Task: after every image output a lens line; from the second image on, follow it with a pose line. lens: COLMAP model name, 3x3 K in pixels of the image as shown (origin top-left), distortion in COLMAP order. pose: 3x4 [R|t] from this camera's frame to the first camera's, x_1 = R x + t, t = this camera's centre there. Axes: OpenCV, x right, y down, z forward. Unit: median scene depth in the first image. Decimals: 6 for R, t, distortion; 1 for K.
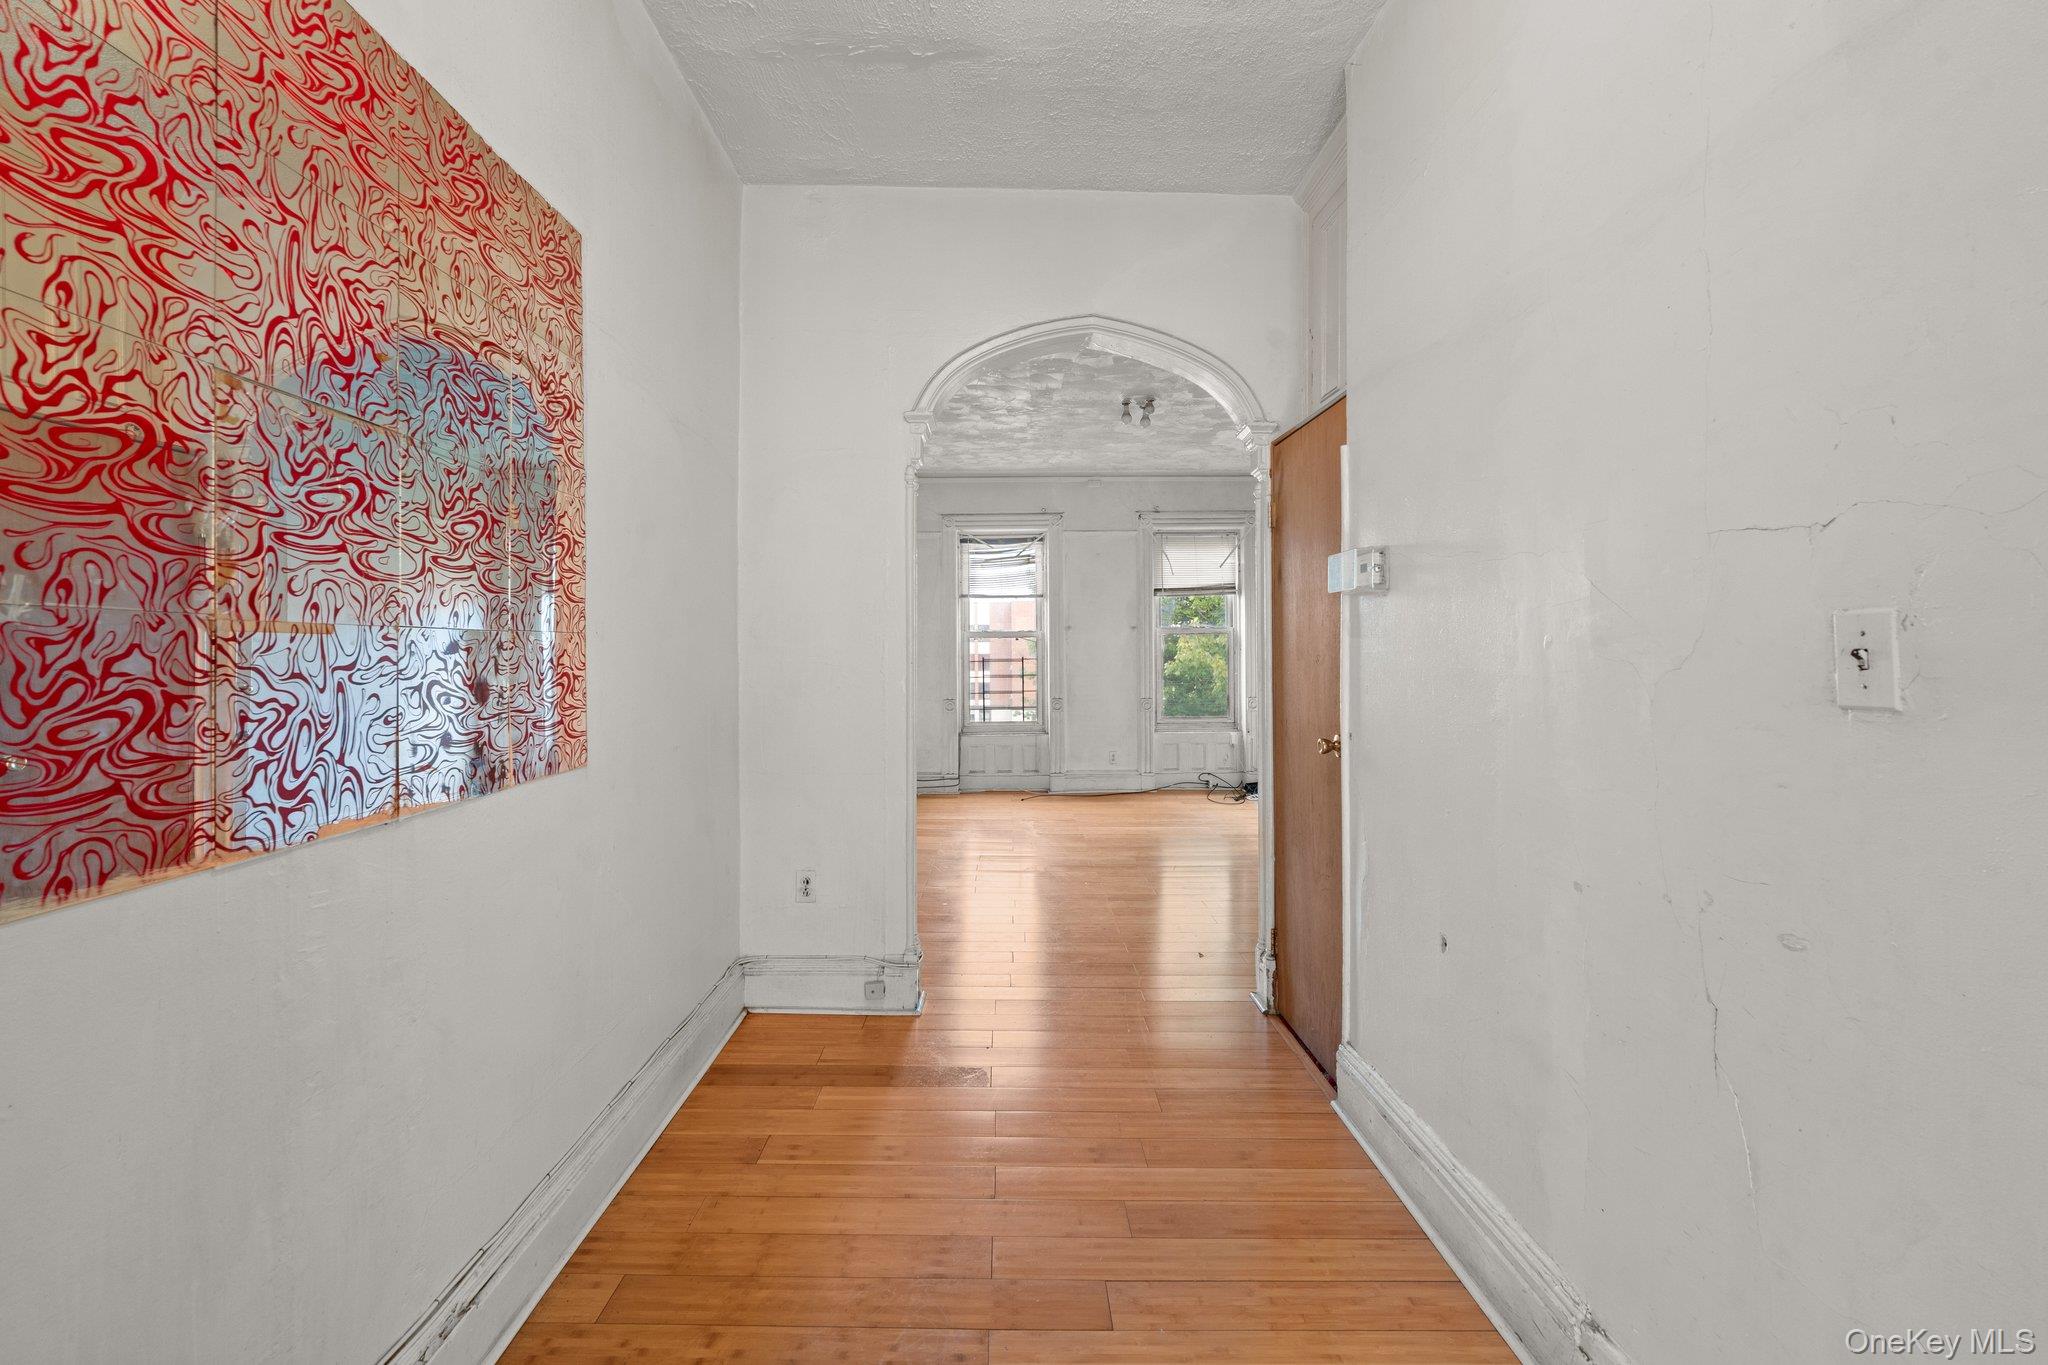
lens RADIAL K [[844.2, 0, 1022.9], [0, 844.2, 661.0], [0, 0, 1]] dist [-0.000138, -0.000047]
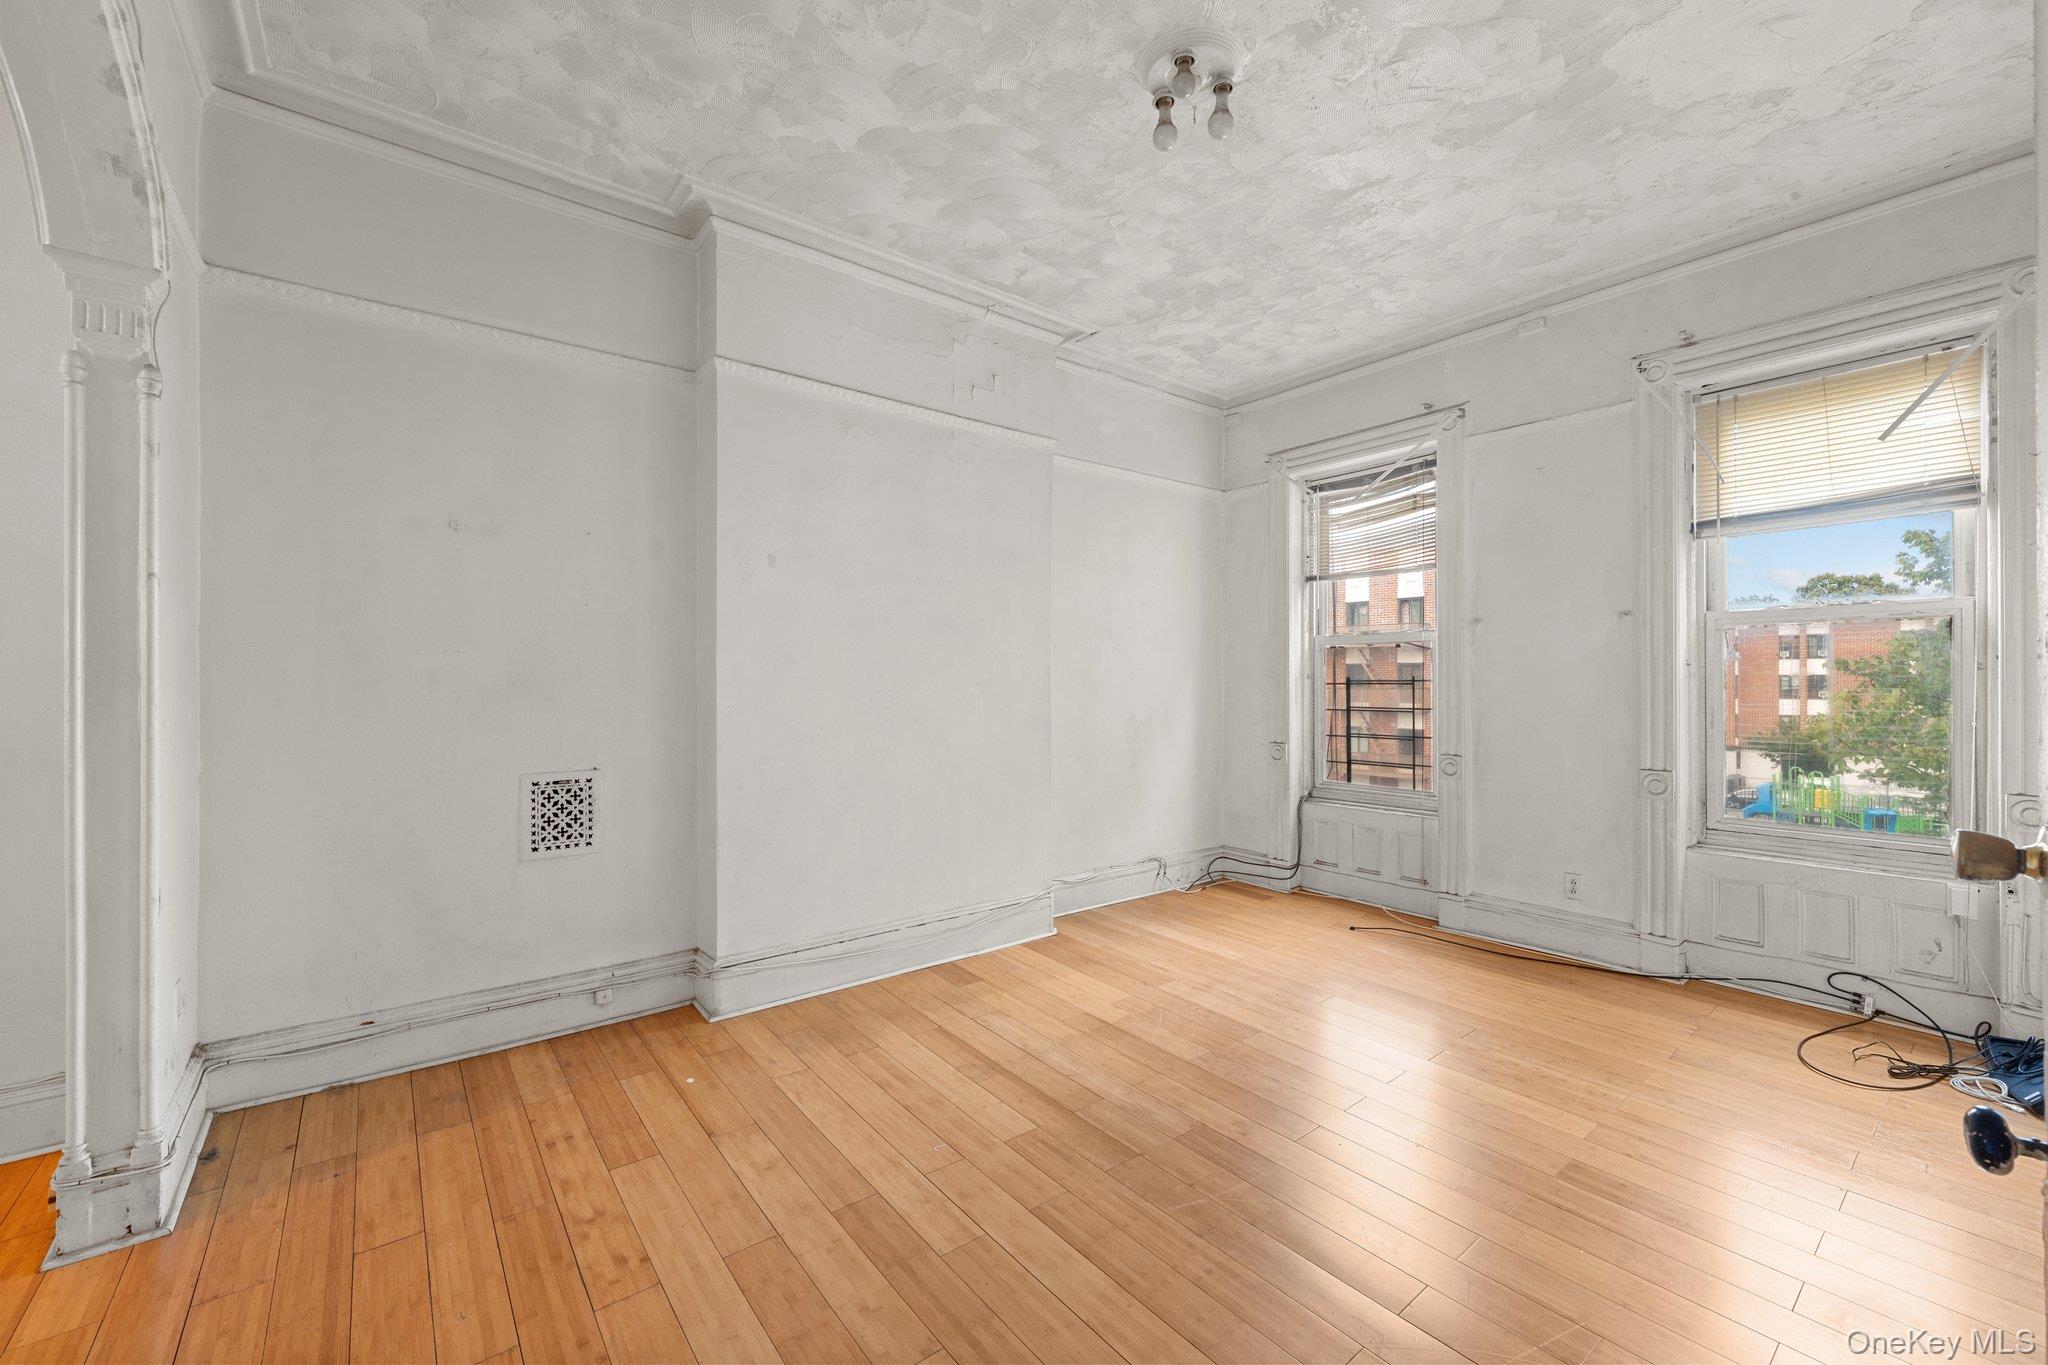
lens RADIAL K [[829.2, 0, 1018.3], [0, 829.2, 682.0], [0, 0, 1]] dist [-0.000130, -0.000375]
pose [[0.606117, 0.007766, -0.795337, 0.289718], [-0.005344, 0.999970, 0.005691, -0.002506], [0.795357, 0.000801, 0.606140, 0.463483]]
